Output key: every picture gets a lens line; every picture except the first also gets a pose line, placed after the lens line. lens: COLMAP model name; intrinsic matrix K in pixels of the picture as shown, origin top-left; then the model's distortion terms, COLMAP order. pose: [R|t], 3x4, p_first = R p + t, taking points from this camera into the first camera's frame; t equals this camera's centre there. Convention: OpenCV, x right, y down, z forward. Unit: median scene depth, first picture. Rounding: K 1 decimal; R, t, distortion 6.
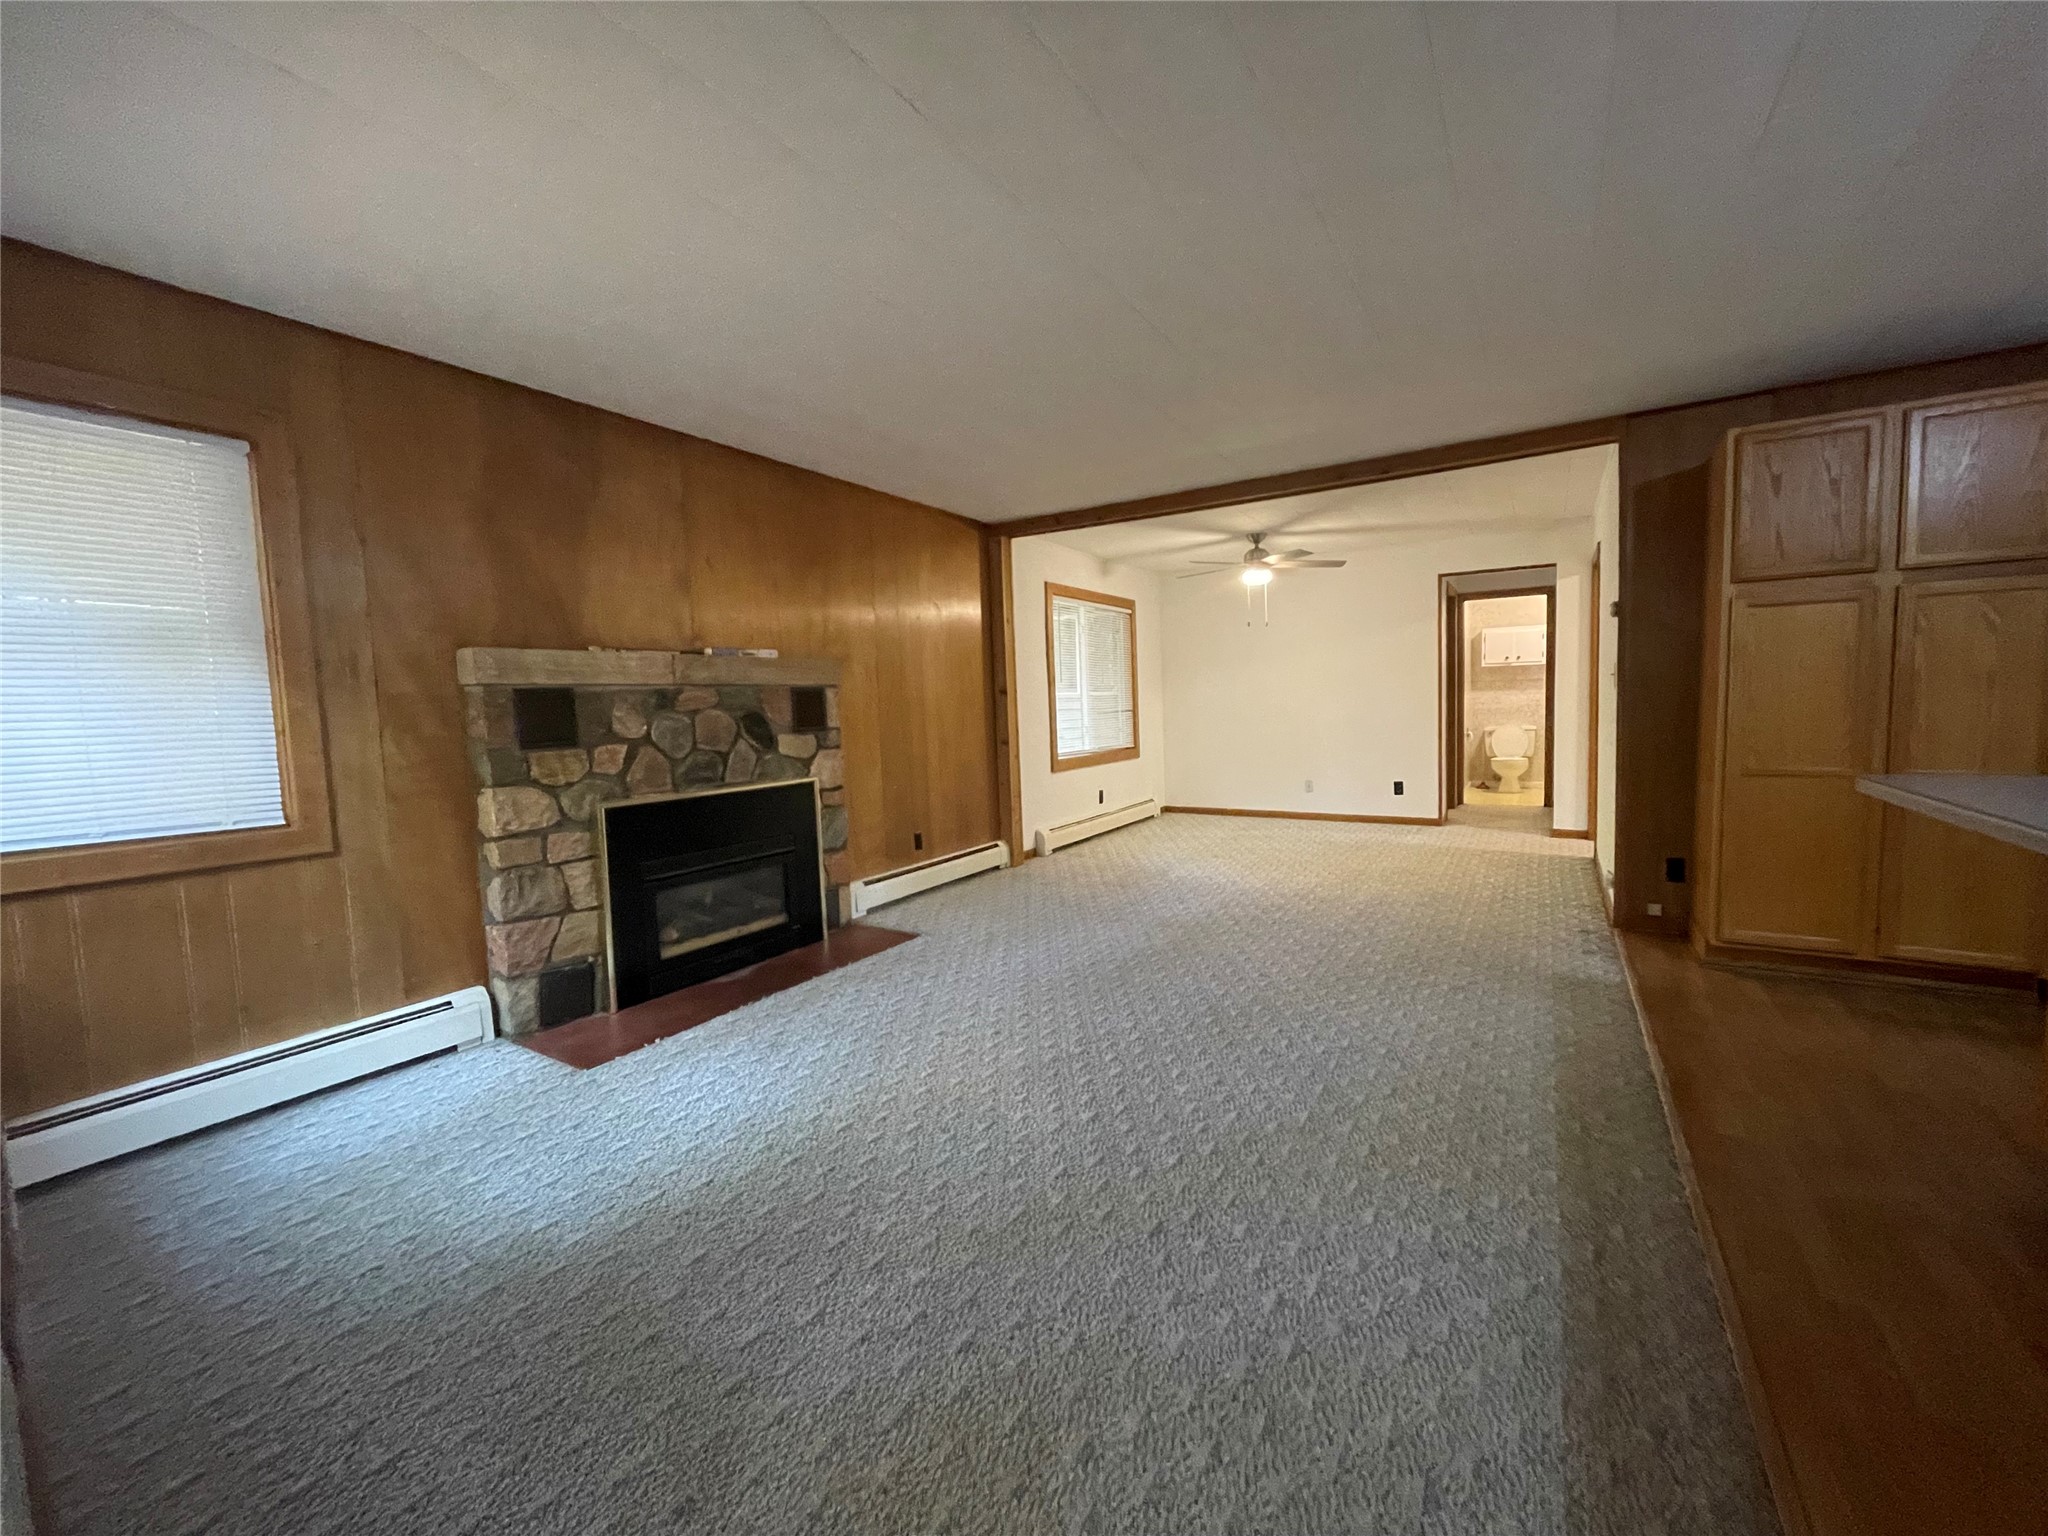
lens RADIAL K [[827.0, 0, 1021.9], [0, 827.0, 765.3], [0, 0, 1]] dist [-0.002014, -0.000218]
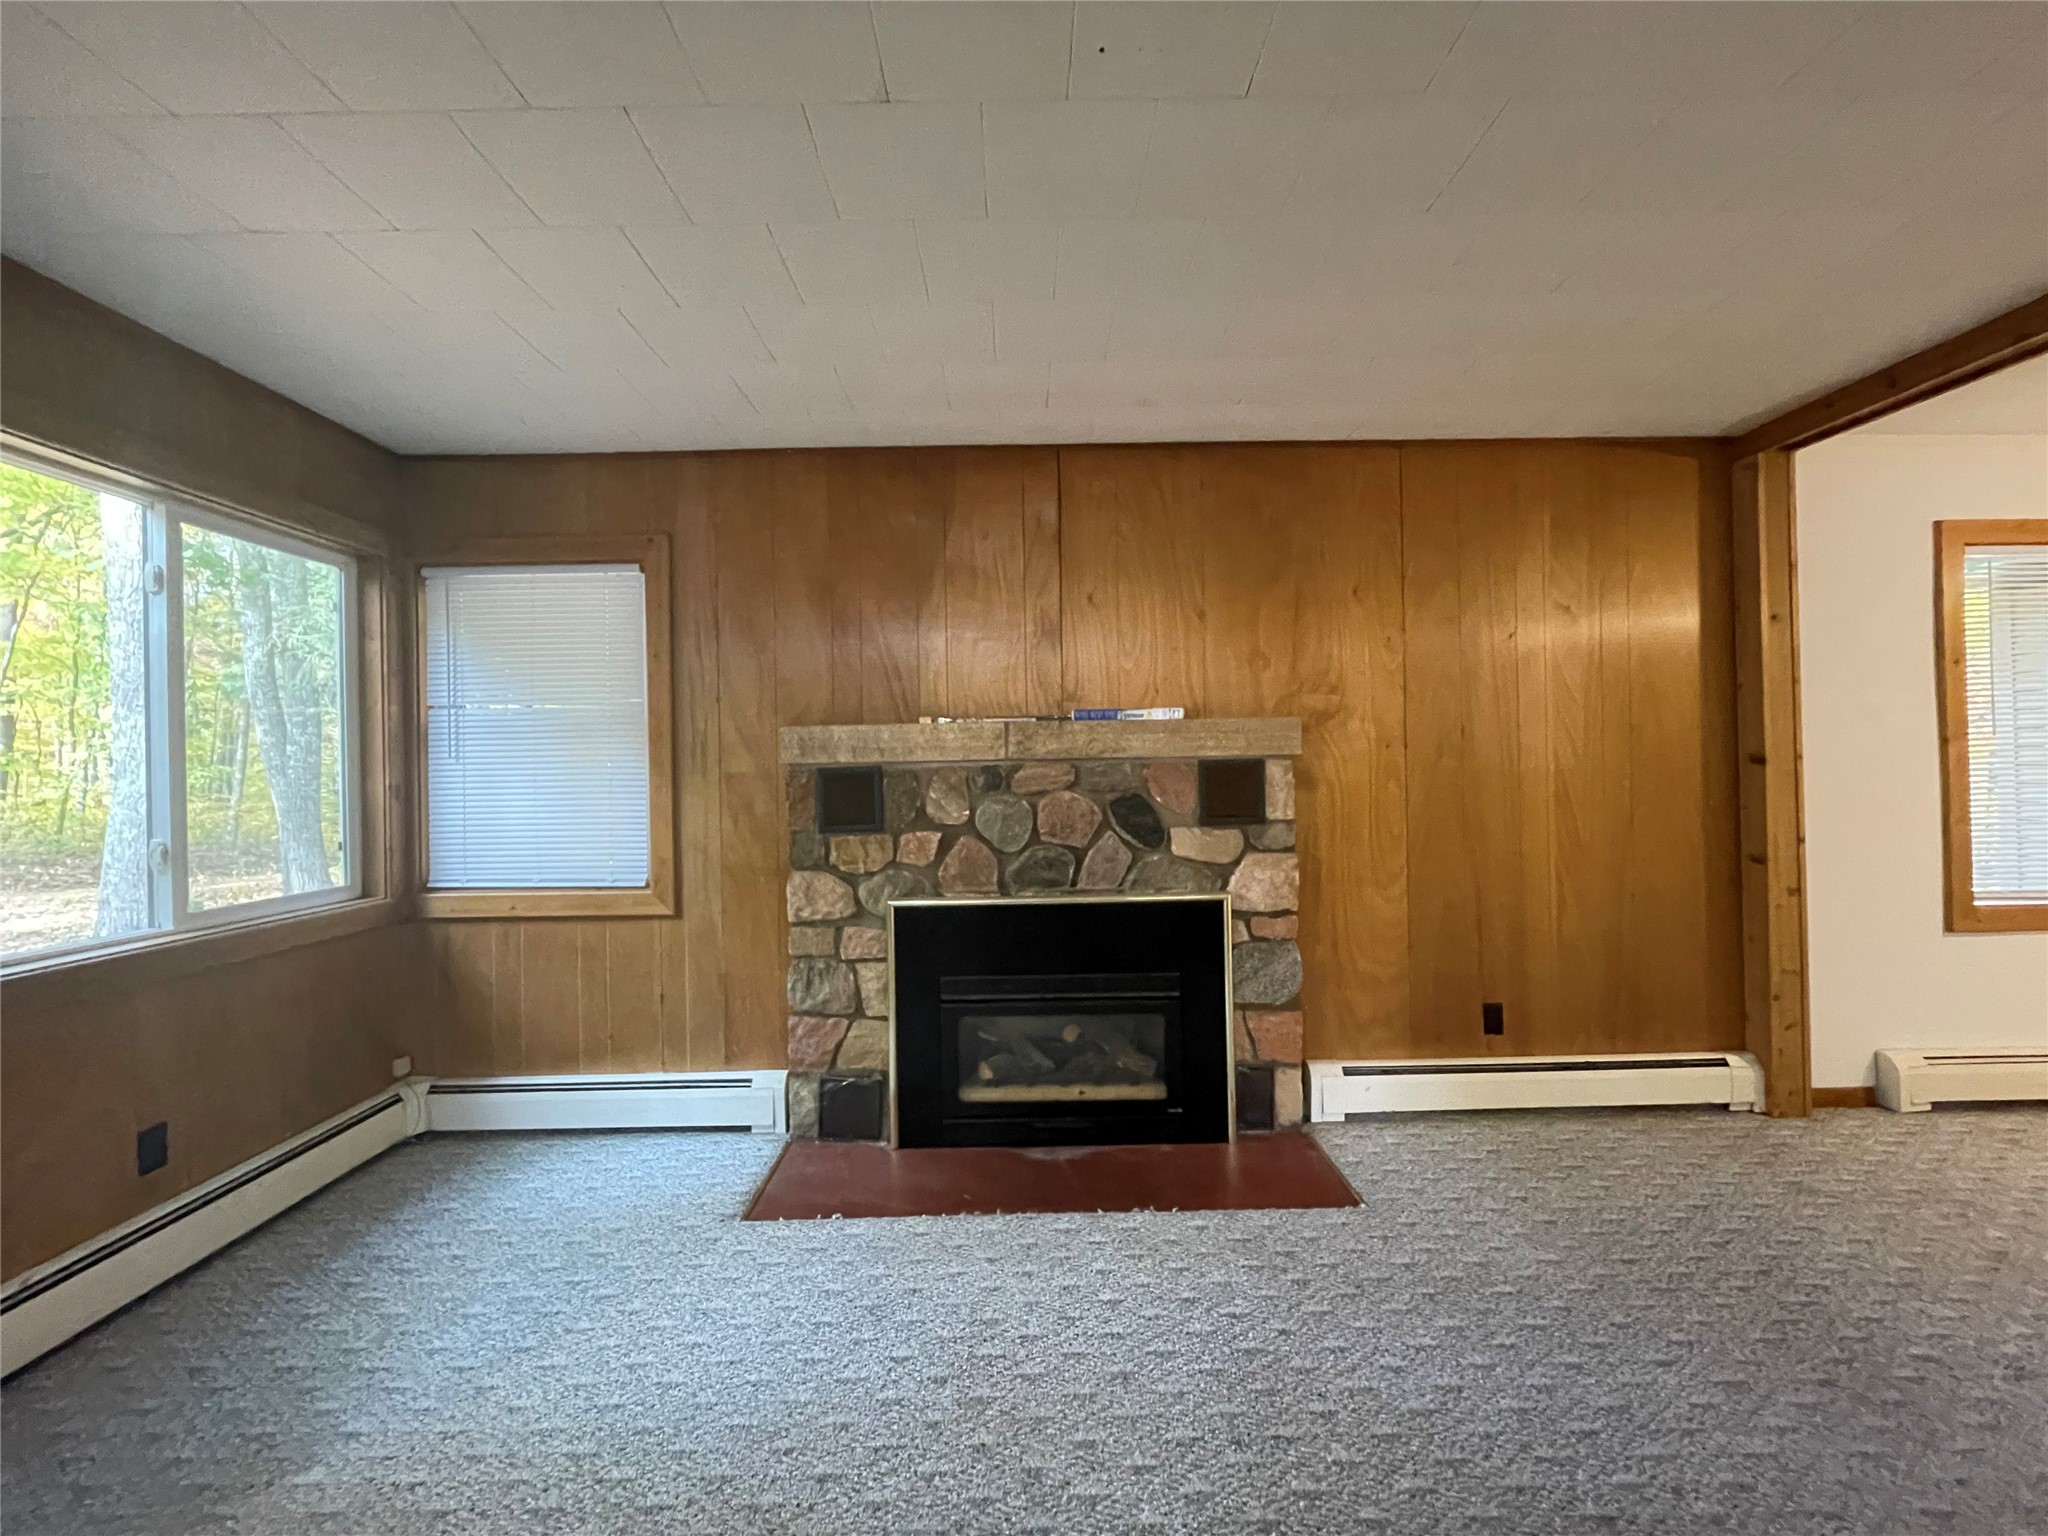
lens RADIAL K [[827.0, 0, 1021.9], [0, 827.0, 765.3], [0, 0, 1]] dist [-0.002014, -0.000218]
pose [[0.538091, 0.021273, -0.842618, 0.263059], [-0.063018, 0.997899, -0.015050, -0.081855], [0.840528, 0.061199, 0.538301, 0.585629]]
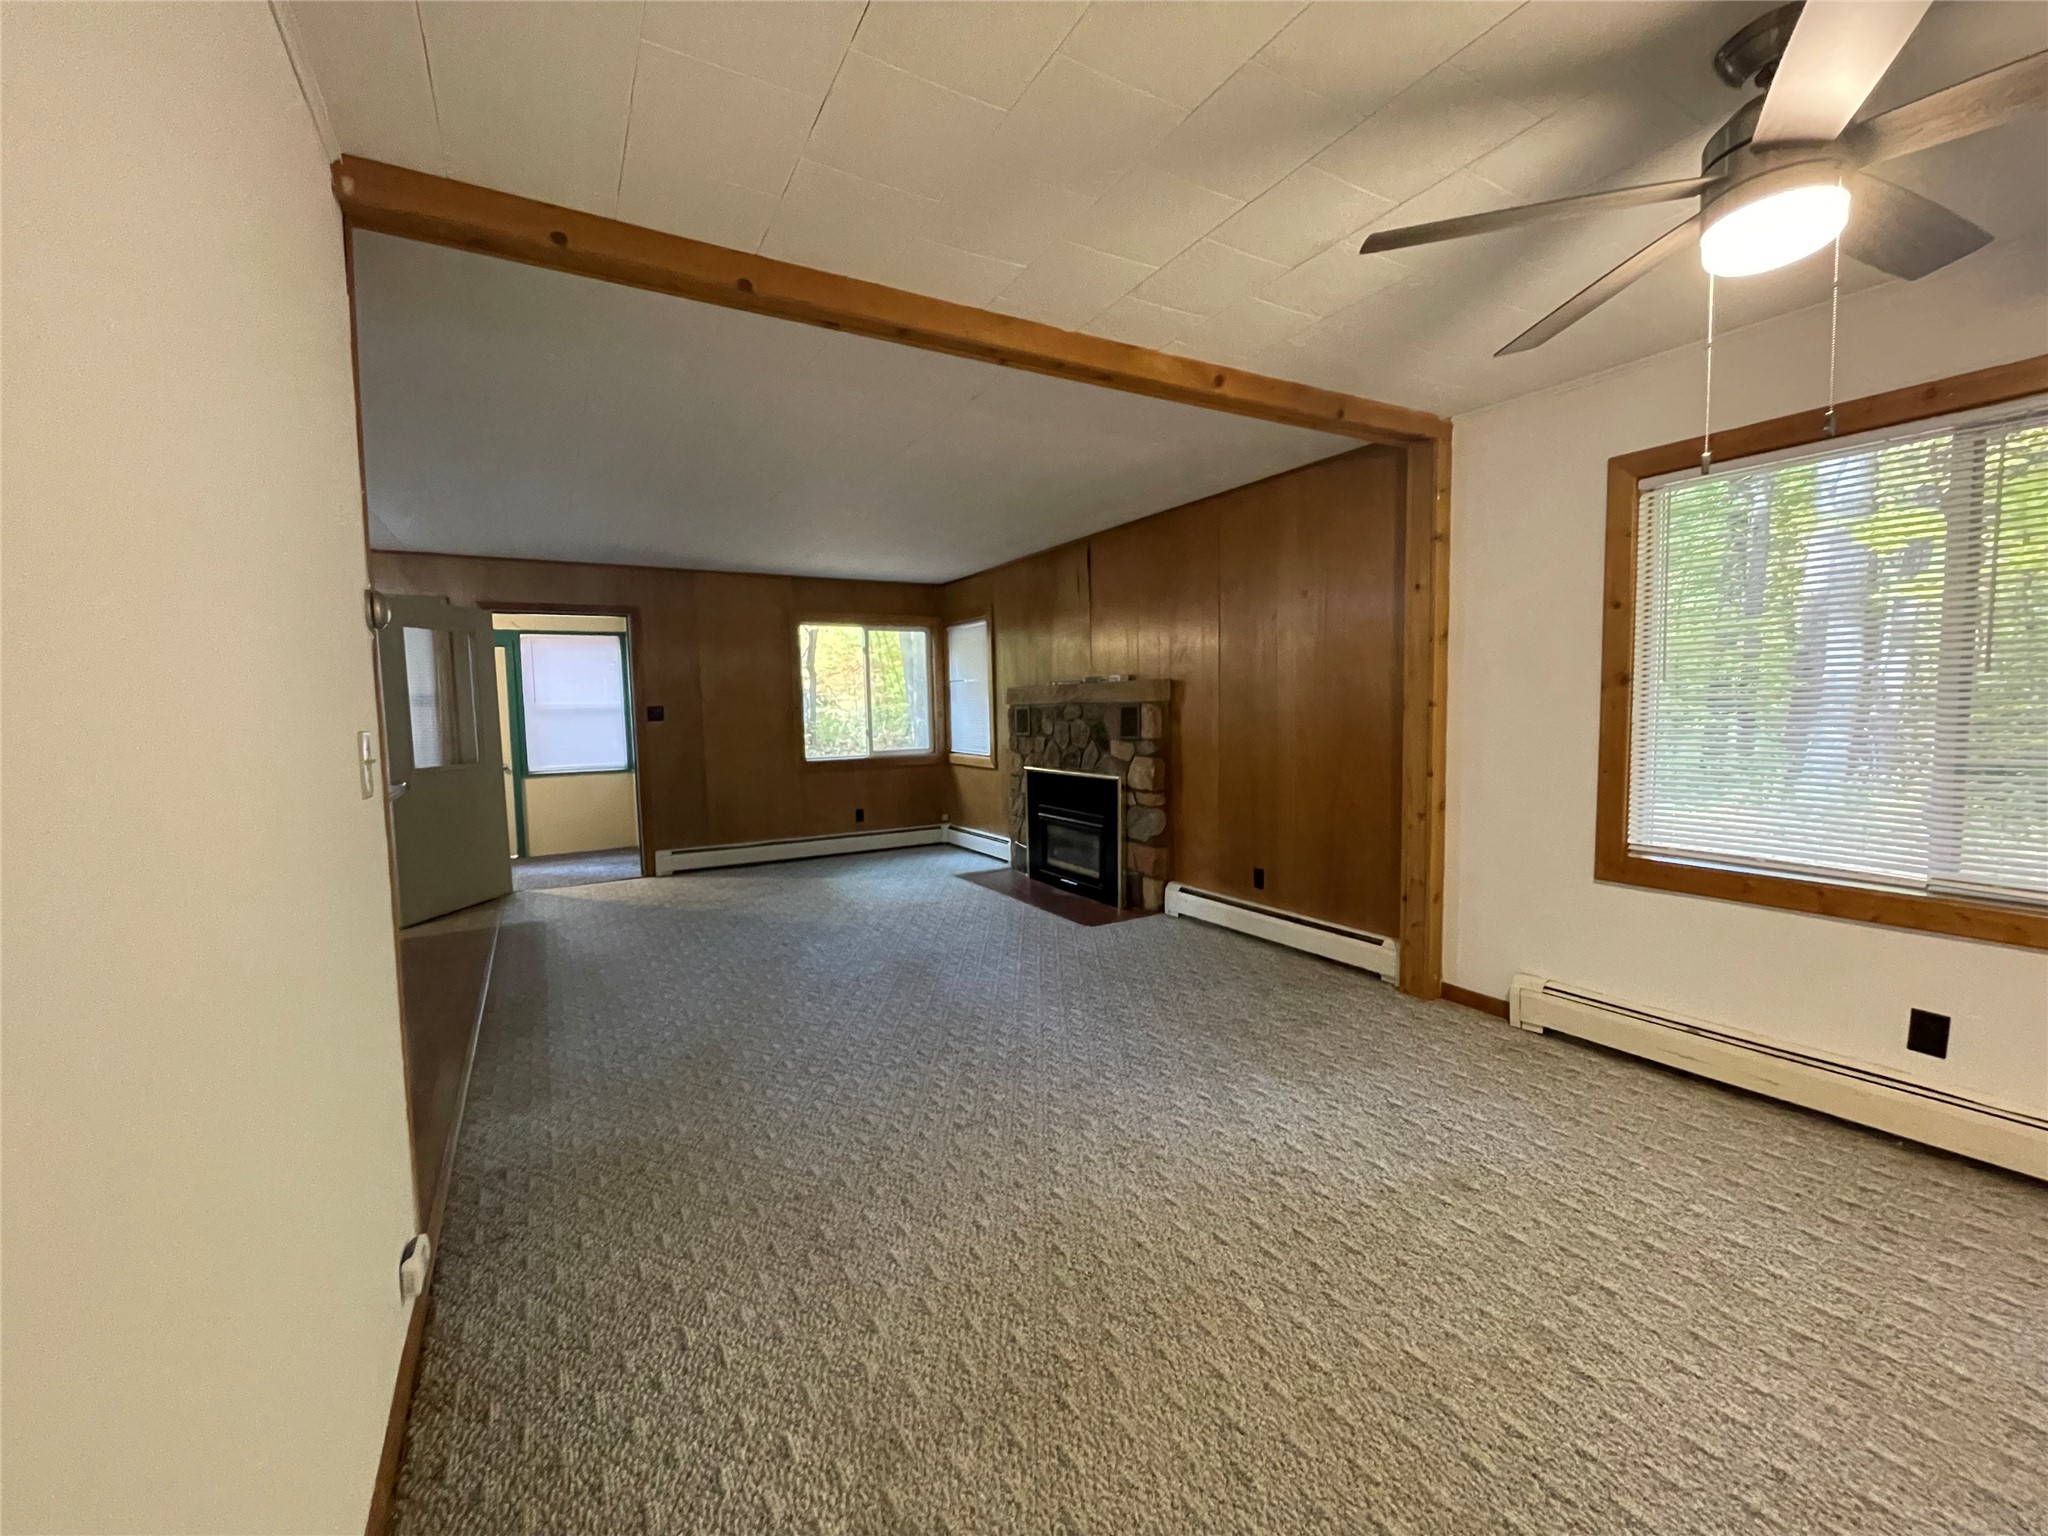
lens RADIAL K [[827.0, 0, 1021.9], [0, 827.0, 765.3], [0, 0, 1]] dist [-0.002014, -0.000218]
pose [[-0.459641, 0.109551, -0.881322, 1.072568], [-0.027426, 0.990139, 0.137381, -0.200073], [0.887681, 0.087317, -0.452103, 1.691395]]
